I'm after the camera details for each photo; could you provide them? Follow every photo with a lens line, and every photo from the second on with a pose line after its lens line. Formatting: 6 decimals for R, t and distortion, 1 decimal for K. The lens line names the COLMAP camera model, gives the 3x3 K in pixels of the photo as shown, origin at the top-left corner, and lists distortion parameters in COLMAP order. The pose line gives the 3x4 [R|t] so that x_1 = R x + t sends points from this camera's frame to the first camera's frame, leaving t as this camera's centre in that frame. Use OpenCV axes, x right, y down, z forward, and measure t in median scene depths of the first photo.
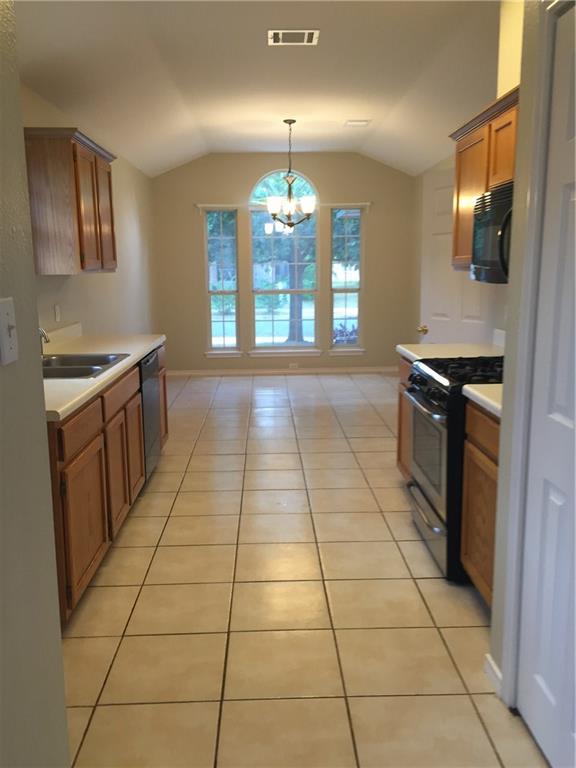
lens RADIAL K [[646.8, 0, 286.1], [0, 646.8, 377.1], [0, 0, 1]] dist [0.051066, -0.011359]
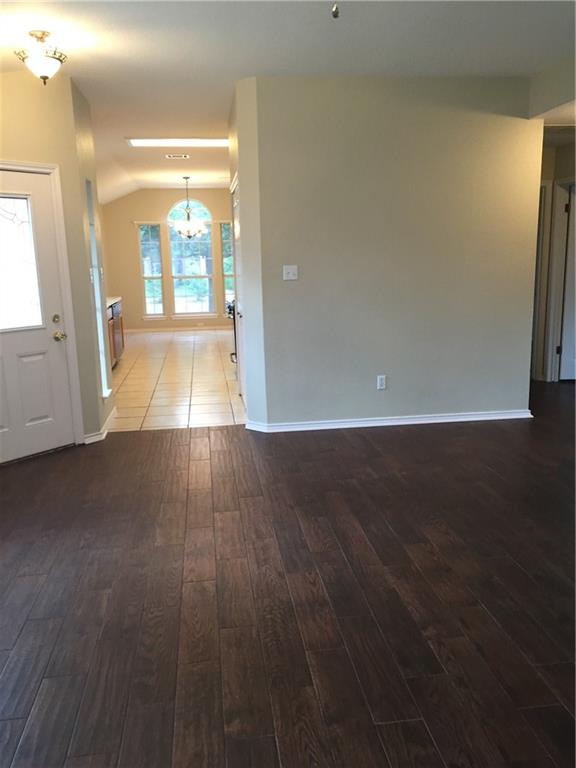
lens RADIAL K [[646.8, 0, 291.2], [0, 646.8, 387.4], [0, 0, 1]] dist [0.051066, -0.011359]
pose [[0.994718, -0.030955, 0.097870, 0.071893], [0.028460, 0.999236, 0.026784, 0.097950], [-0.098625, -0.023857, 0.994839, -0.578755]]
